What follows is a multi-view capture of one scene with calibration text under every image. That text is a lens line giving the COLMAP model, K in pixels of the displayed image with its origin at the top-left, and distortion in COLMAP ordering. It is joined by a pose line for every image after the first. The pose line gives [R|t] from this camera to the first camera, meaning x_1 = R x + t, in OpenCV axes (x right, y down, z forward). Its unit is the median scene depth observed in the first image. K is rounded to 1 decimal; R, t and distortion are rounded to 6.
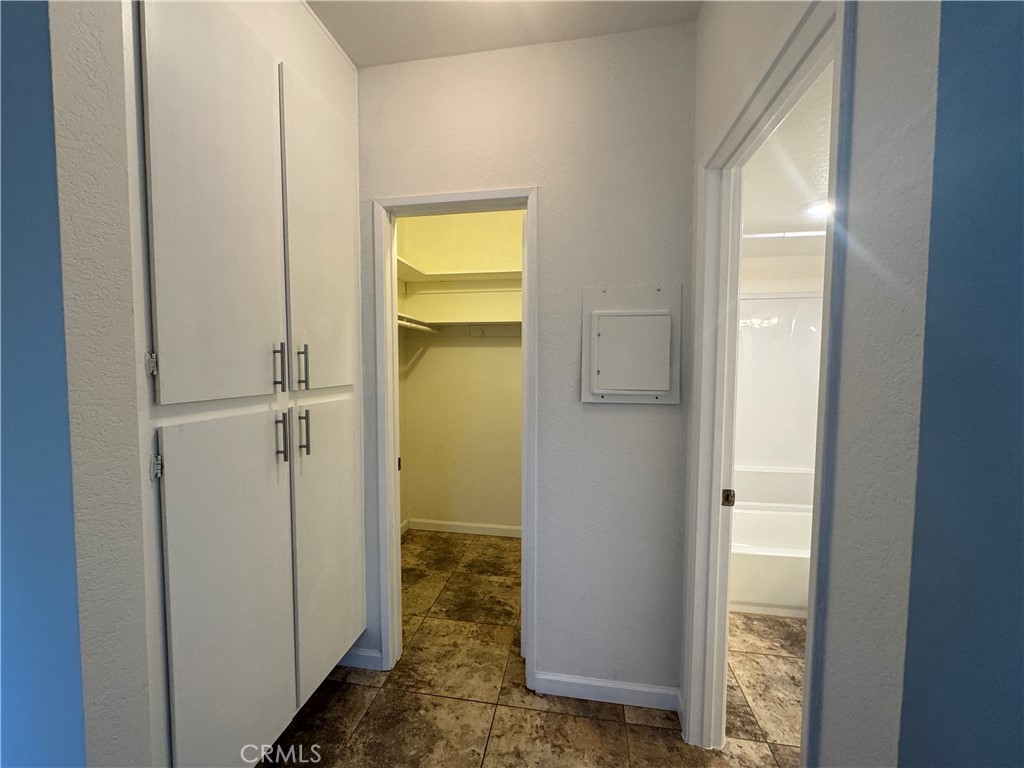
lens RADIAL K [[407.3, 0, 512.7], [0, 407.3, 392.7], [0, 0, 1]] dist [0.000843, 0.000114]
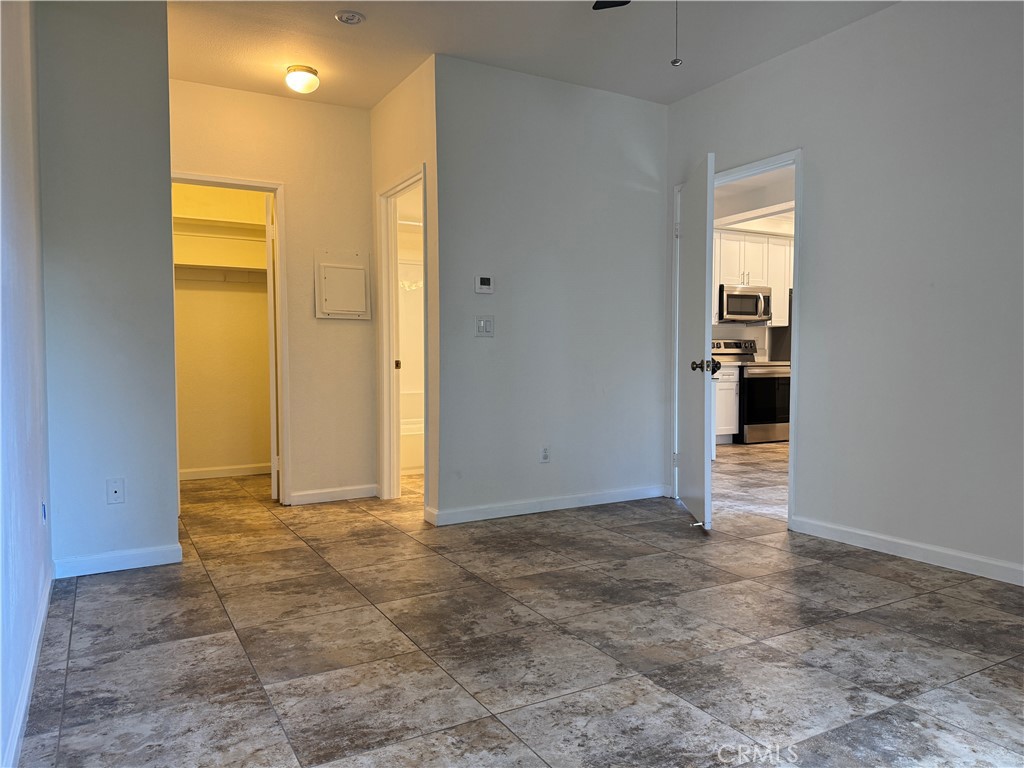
lens RADIAL K [[725.8, 0, 517.6], [0, 725.8, 387.0], [0, 0, 1]] dist [0.071694, 0.000972]
pose [[0.788172, -0.027572, 0.614837, -1.050963], [0.044628, 0.998927, -0.012414, 0.389270], [-0.613834, 0.037223, 0.788557, -1.892816]]
